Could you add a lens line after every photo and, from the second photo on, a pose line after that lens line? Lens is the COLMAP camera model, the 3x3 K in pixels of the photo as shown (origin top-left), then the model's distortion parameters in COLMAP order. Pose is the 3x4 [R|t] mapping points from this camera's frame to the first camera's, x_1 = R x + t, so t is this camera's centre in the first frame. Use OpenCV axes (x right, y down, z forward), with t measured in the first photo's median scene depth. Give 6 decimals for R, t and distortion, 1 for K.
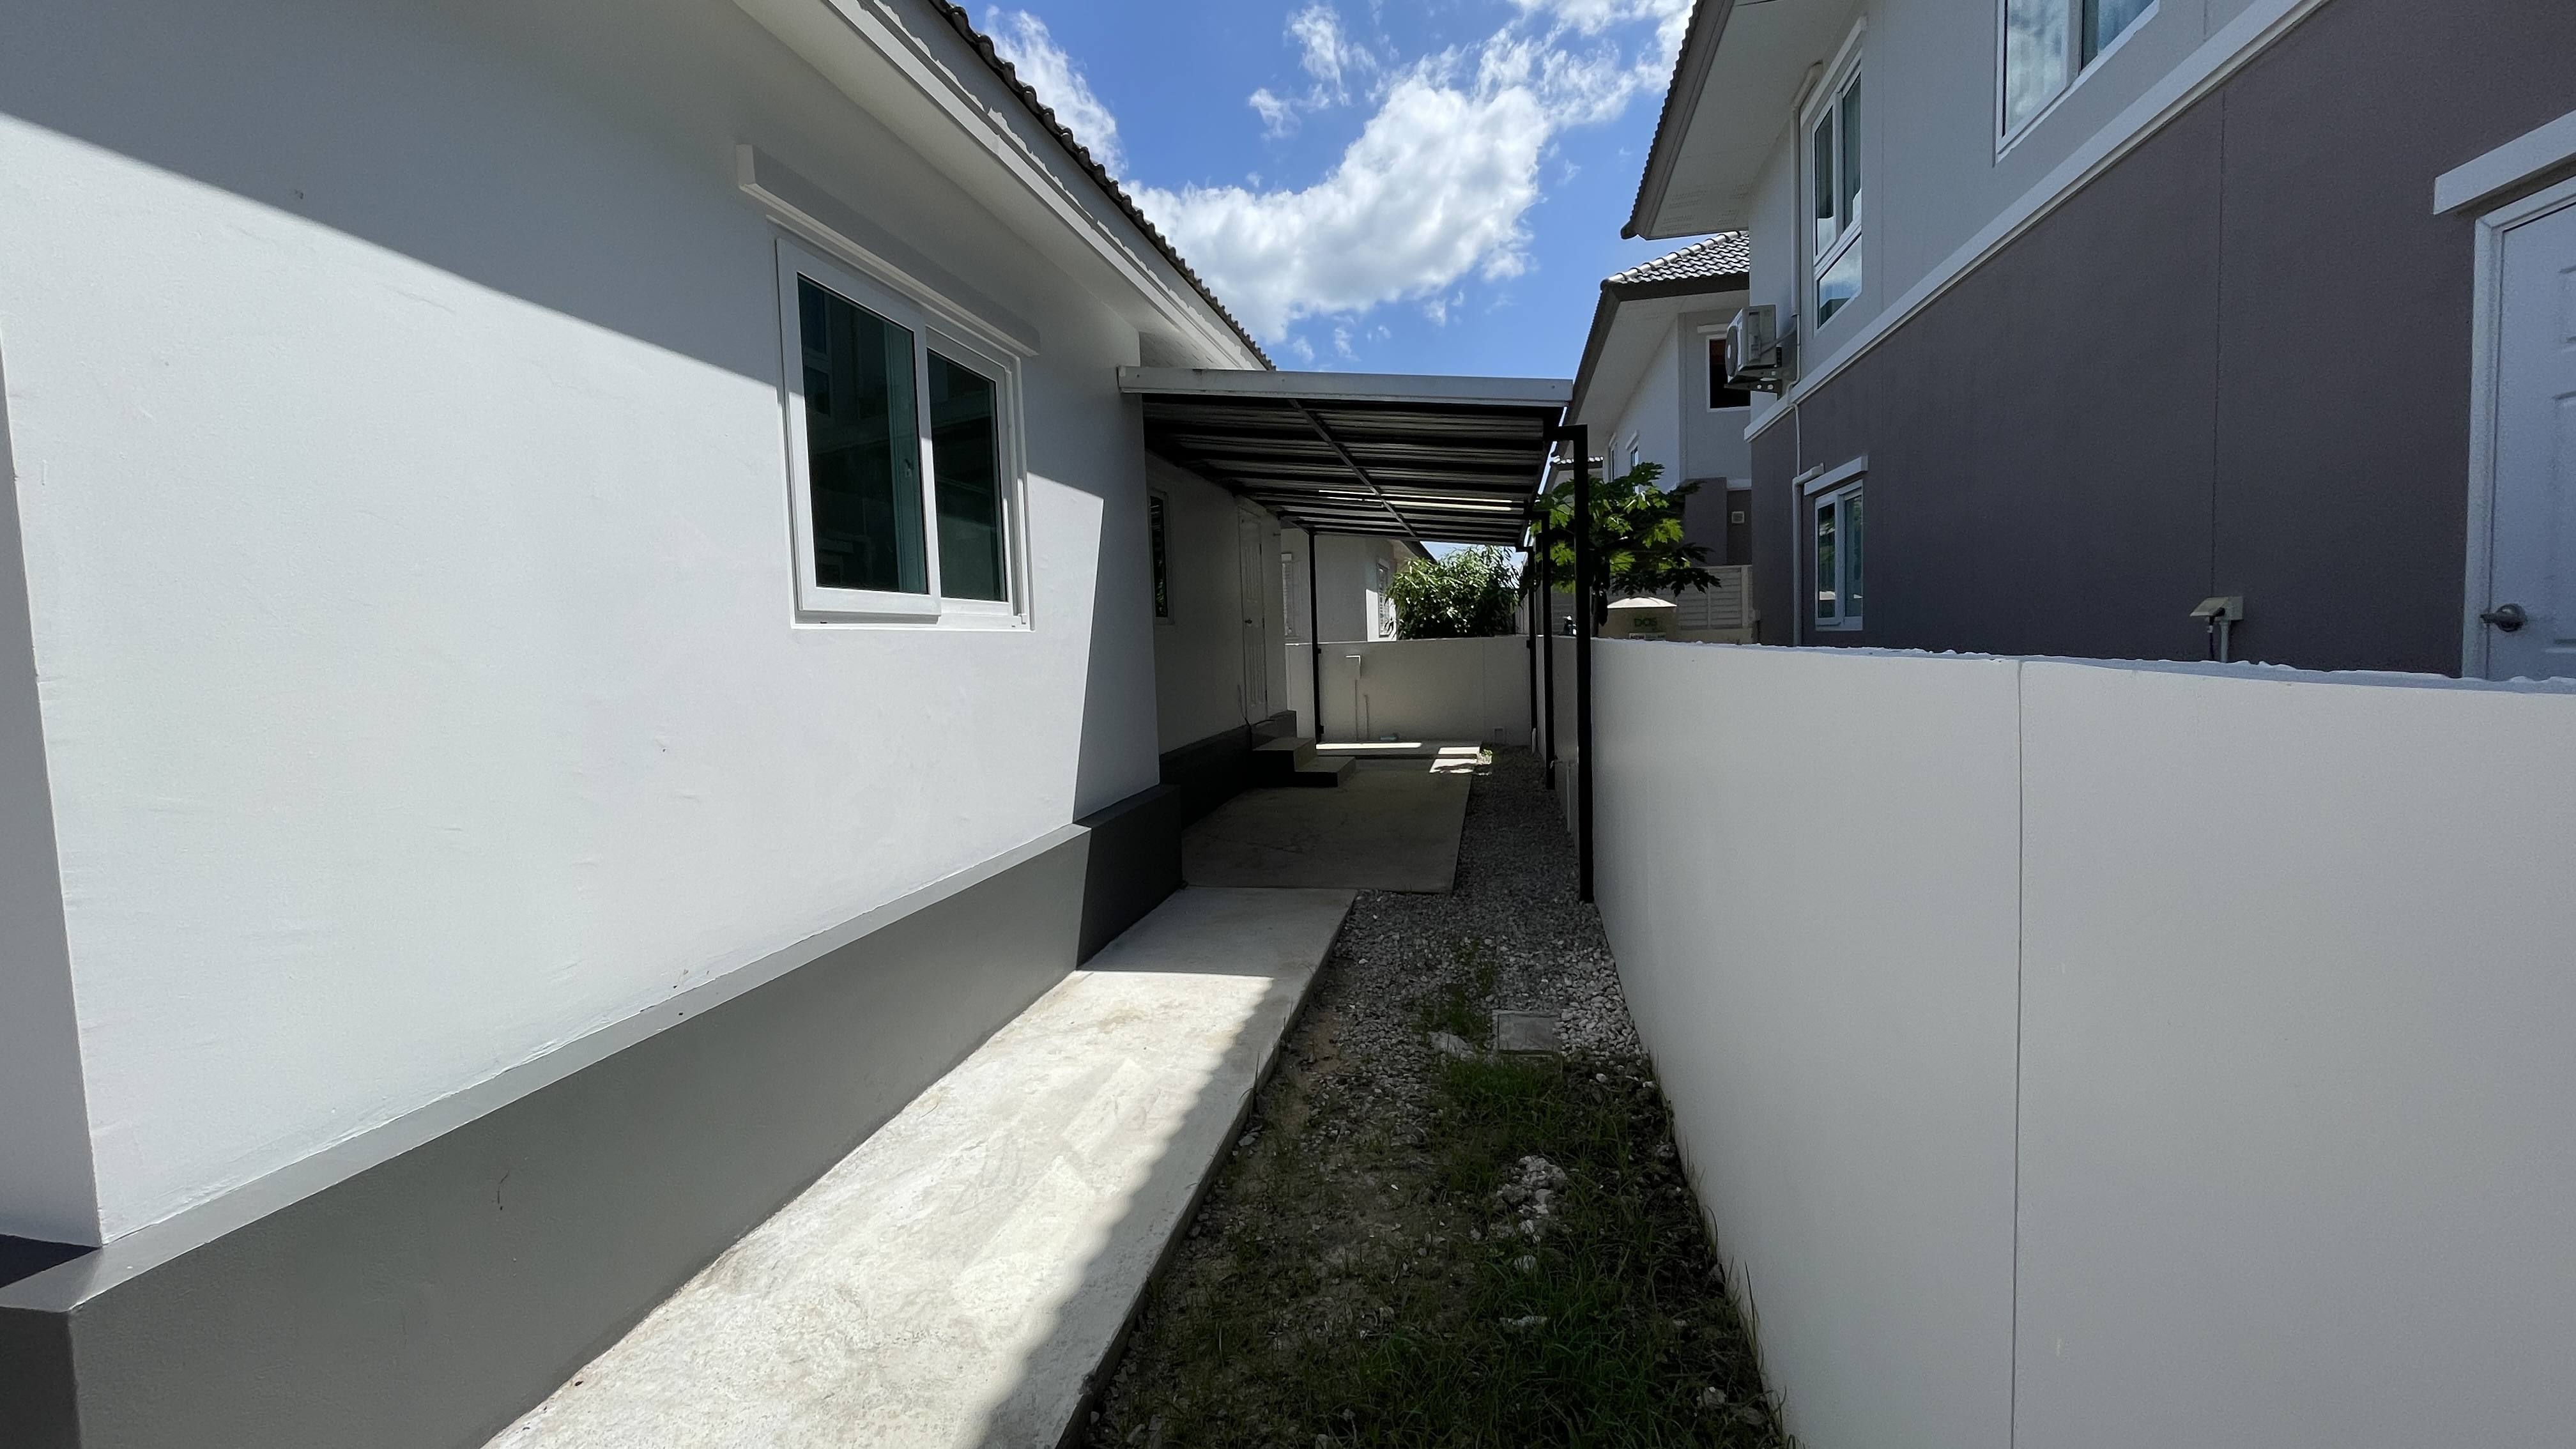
lens RADIAL K [[1052.1, 0, 1288.0], [0, 1052.1, 724.5], [0, 0, 1]] dist [-0.000836, -0.023647]
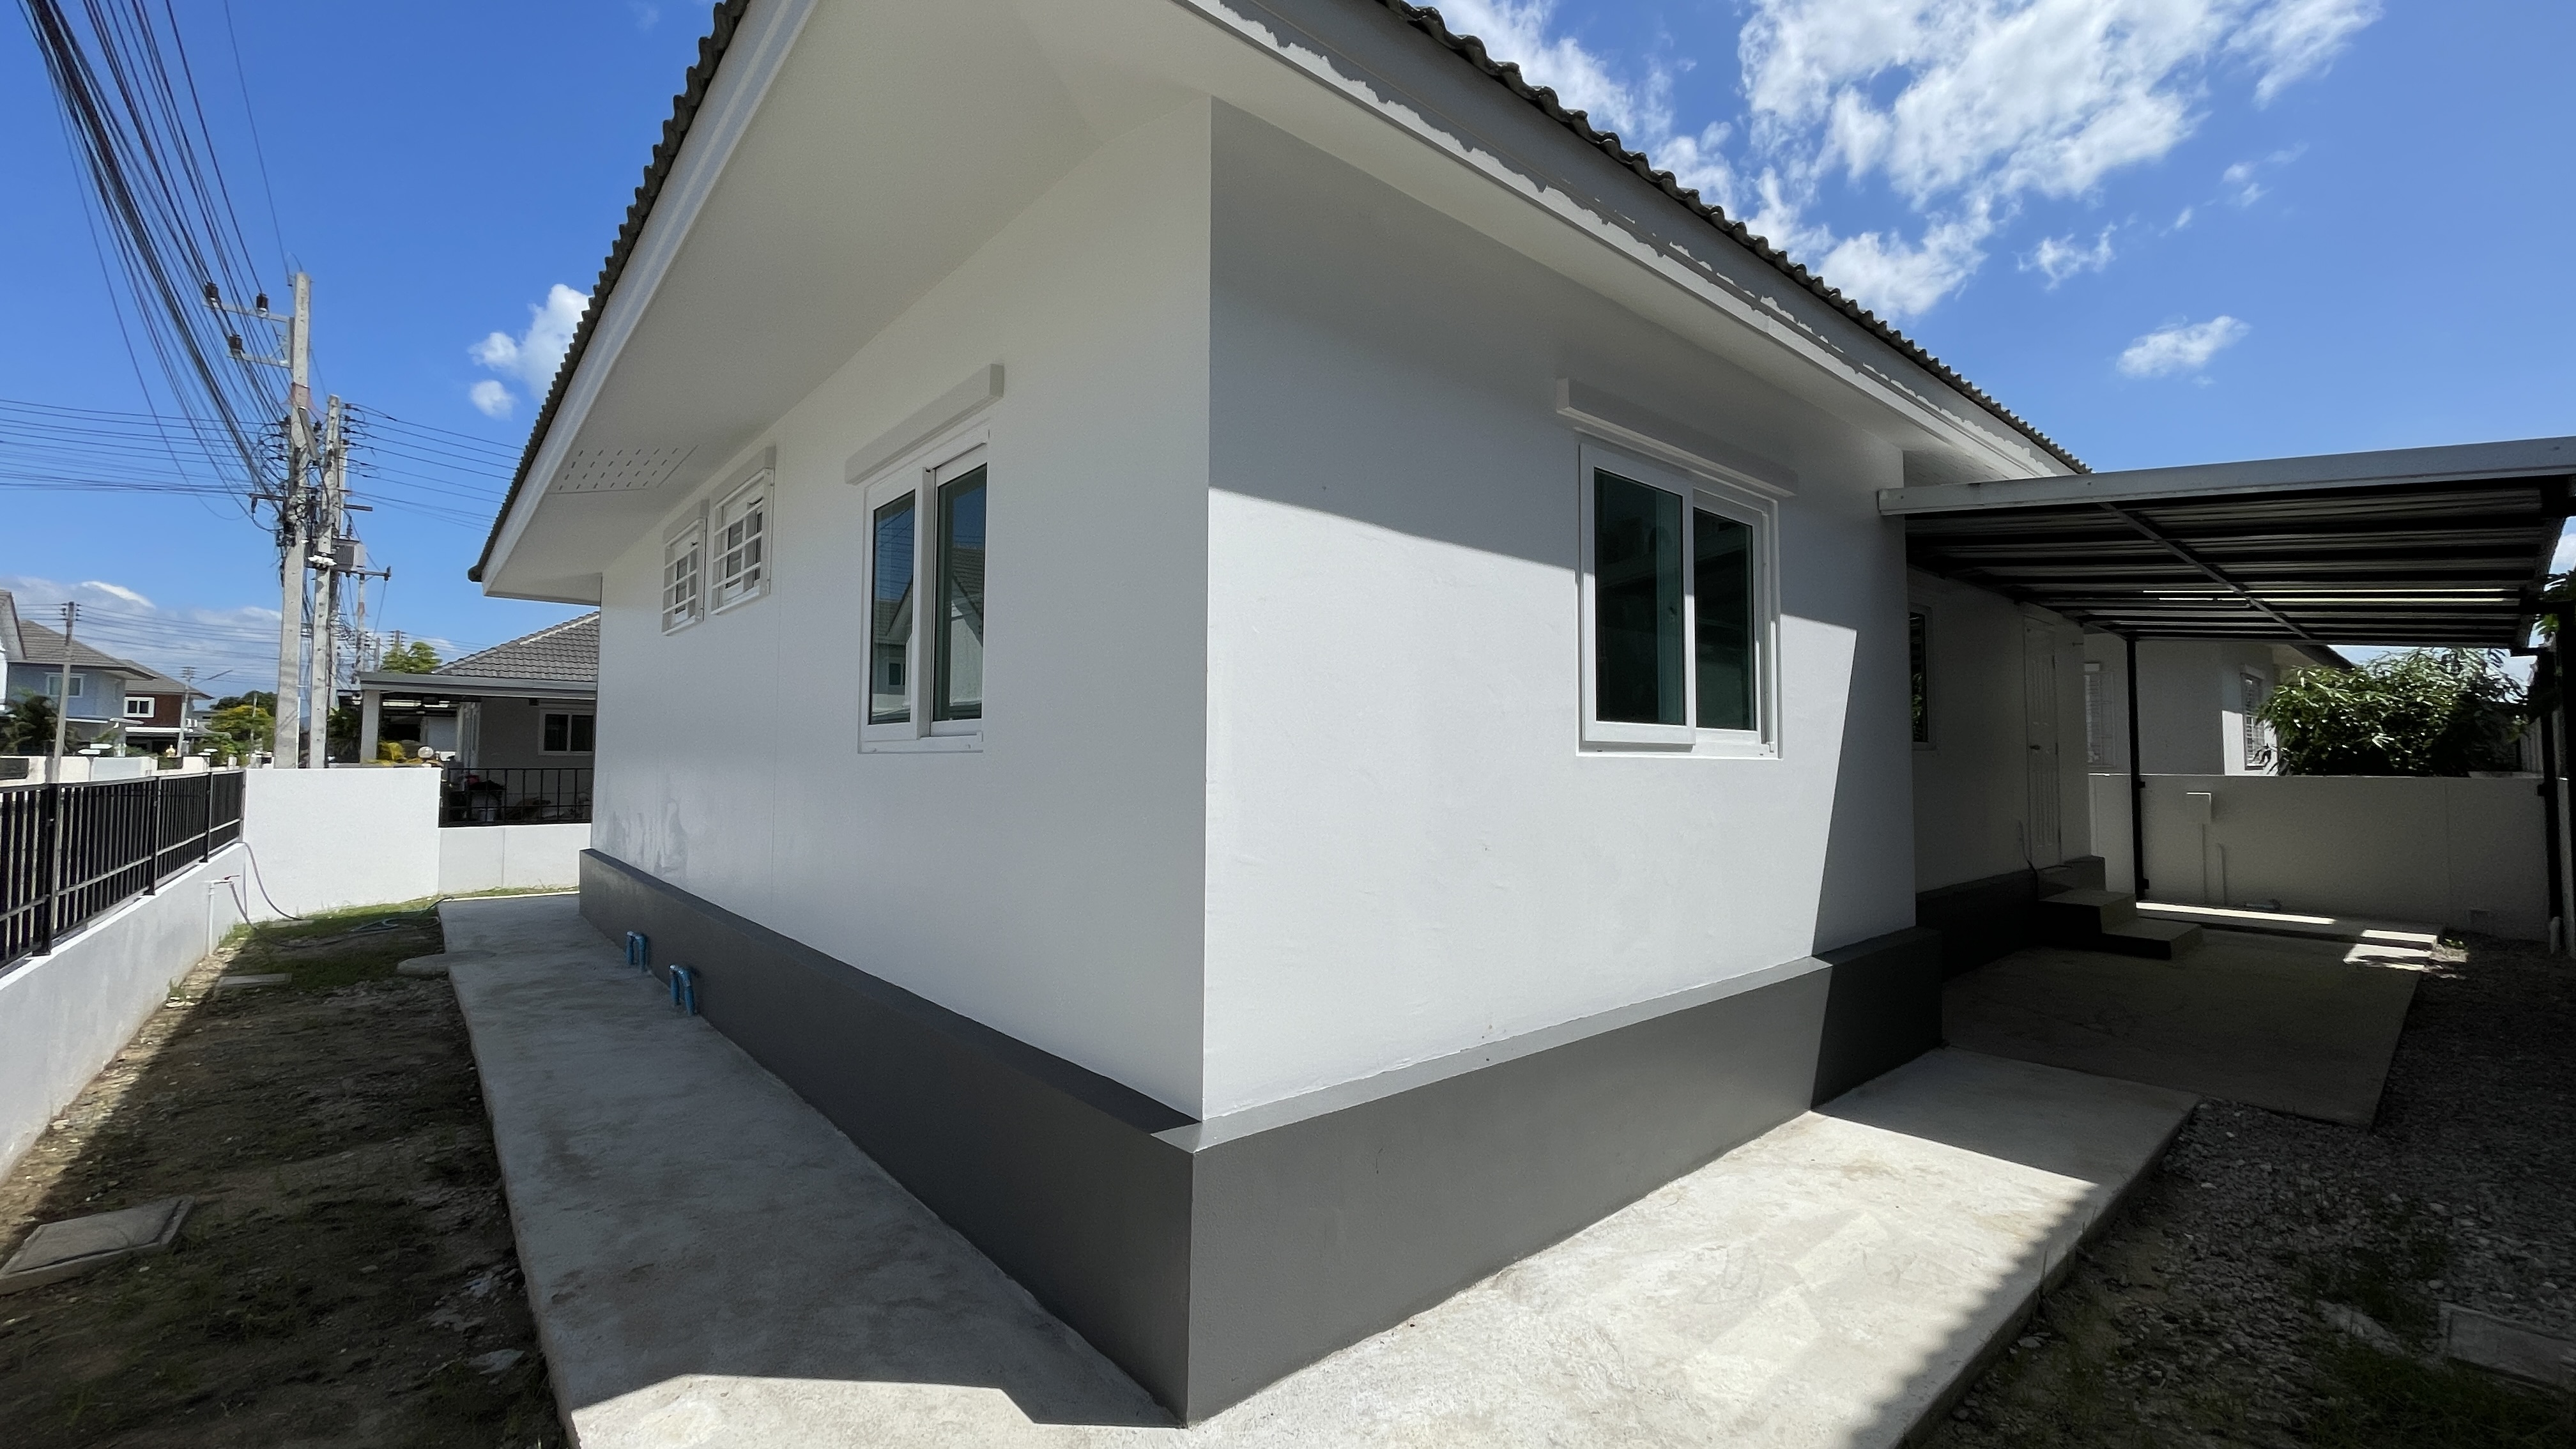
lens RADIAL K [[1048.4, 0, 1286.2], [0, 1048.4, 708.2], [0, 0, 1]] dist [0.000476, -0.000159]
pose [[0.791868, 0.008536, -0.610633, 0.000324], [-0.081738, 0.992387, -0.092124, -0.004892], [0.605198, 0.122862, 0.786537, -0.112017]]
